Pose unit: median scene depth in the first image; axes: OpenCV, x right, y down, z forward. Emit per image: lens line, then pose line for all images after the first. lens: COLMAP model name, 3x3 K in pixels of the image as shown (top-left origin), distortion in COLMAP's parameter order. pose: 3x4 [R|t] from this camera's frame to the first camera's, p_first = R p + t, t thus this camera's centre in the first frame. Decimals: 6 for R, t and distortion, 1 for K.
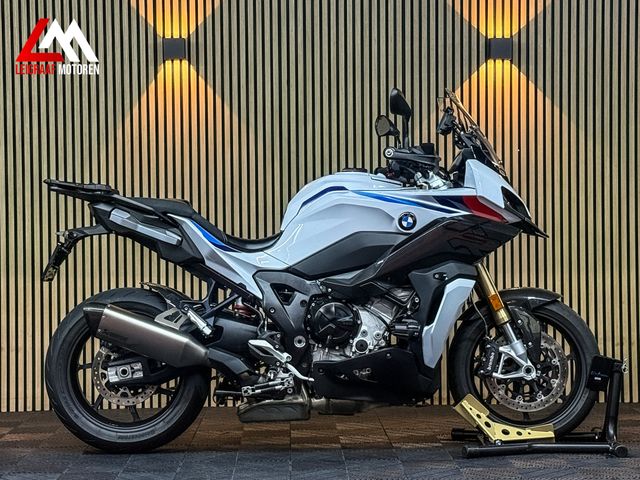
lens RADIAL K [[1367.5, 0, 320.0], [0, 1367.5, 240.0], [0, 0, 1]] dist [0.147075, 0.389117]
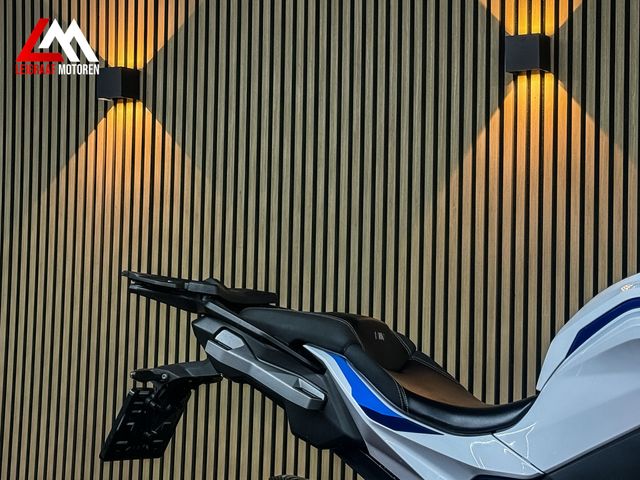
lens RADIAL K [[1411.4, 0, 320.0], [0, 1411.4, 240.0], [0, 0, 1]] dist [0.067028, 0.355679]
pose [[0.872657, 0.005160, -0.488306, 0.140781], [-0.038854, 0.997508, -0.058894, -0.026842], [0.486785, 0.070367, 0.870683, 0.553104]]
